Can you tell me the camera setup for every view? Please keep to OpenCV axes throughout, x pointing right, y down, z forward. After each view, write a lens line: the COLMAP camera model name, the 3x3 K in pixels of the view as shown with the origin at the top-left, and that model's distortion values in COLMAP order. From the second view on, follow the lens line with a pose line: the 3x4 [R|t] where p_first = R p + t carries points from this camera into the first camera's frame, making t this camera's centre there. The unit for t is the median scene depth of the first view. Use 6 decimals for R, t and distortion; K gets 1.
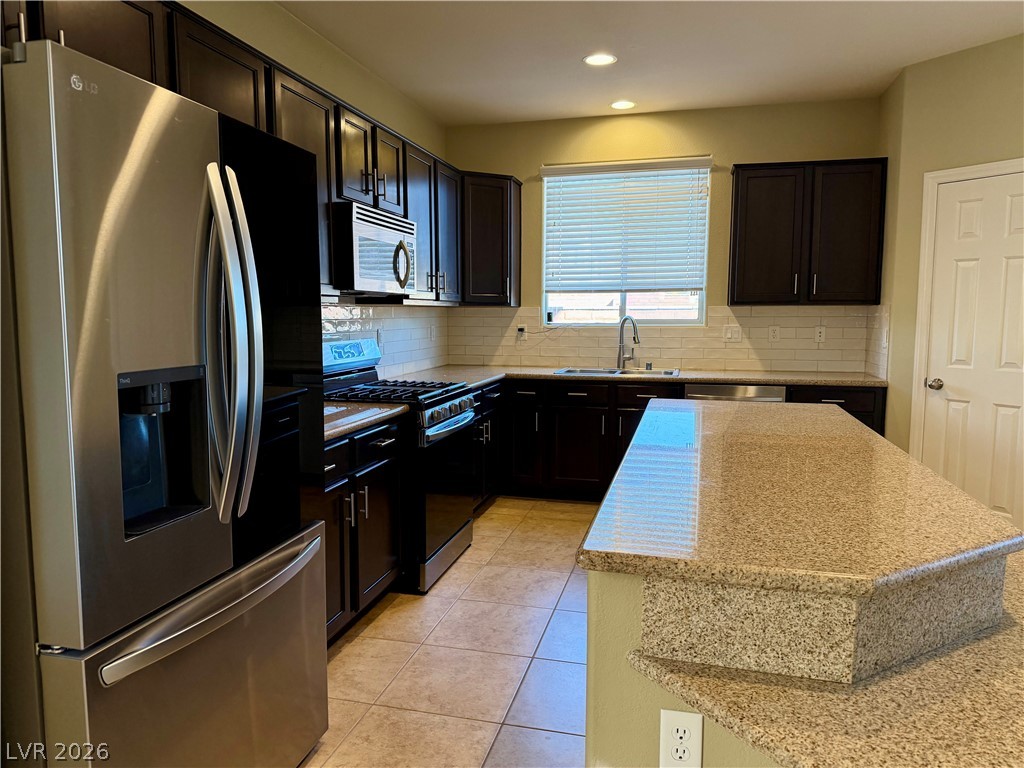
lens RADIAL K [[720.0, 0, 512.0], [0, 720.0, 386.7], [0, 0, 1]] dist [0.100753, -0.160813]
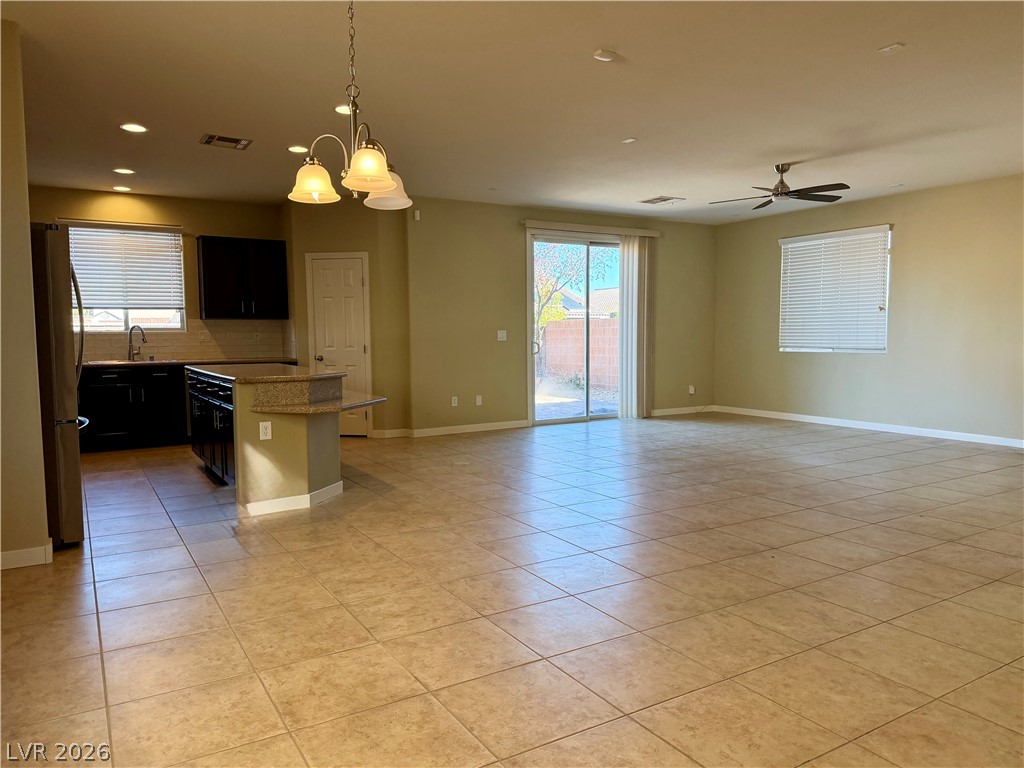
lens RADIAL K [[720.0, 0, 512.0], [0, 720.0, 386.7], [0, 0, 1]] dist [0.100753, -0.160813]
pose [[0.702192, -0.059128, 0.709529, -0.374440], [0.084031, 0.996463, -0.000123, 0.095606], [-0.707012, 0.059709, 0.704677, -0.620268]]
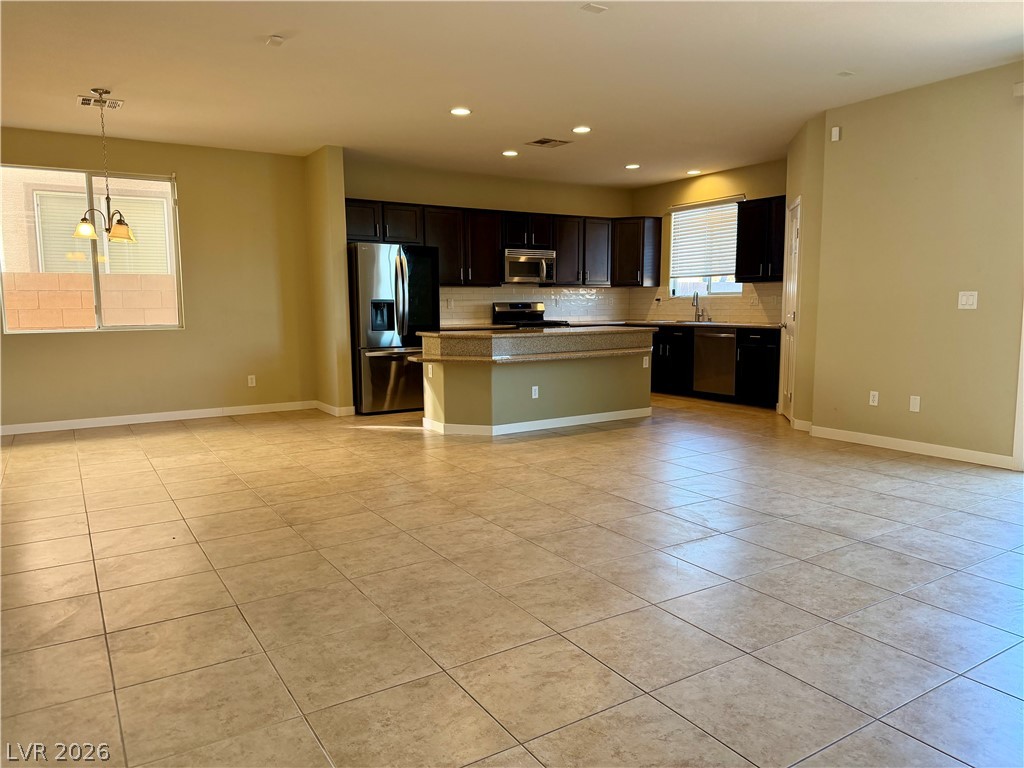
lens RADIAL K [[720.0, 0, 512.0], [0, 720.0, 386.7], [0, 0, 1]] dist [0.100753, -0.160813]
pose [[0.725191, 0.074665, -0.684487, 1.043947], [-0.062707, 0.997134, 0.042334, 0.087454], [0.685686, 0.012222, 0.727795, -0.576937]]
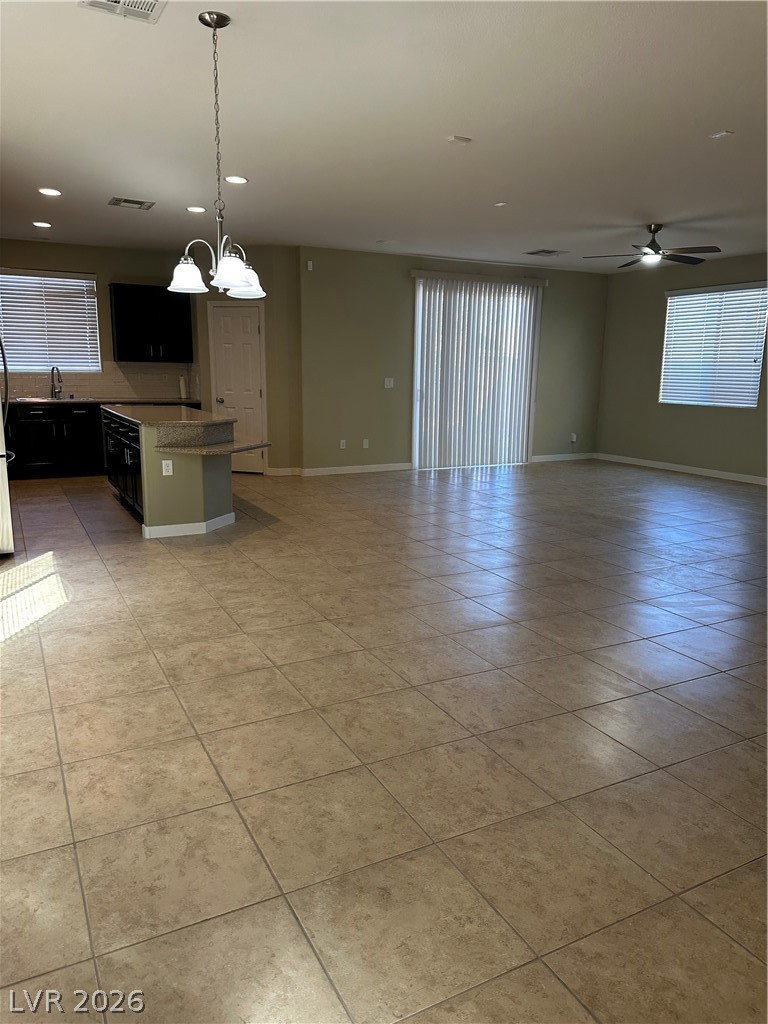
lens RADIAL K [[714.3, 0, 376.1], [0, 714.3, 516.1], [0, 0, 1]] dist [0.177466, -0.336780]
pose [[0.750781, -0.122942, 0.649009, -0.420472], [0.057321, 0.990947, 0.121405, 0.083090], [-0.658059, -0.053946, 0.751031, -0.770424]]
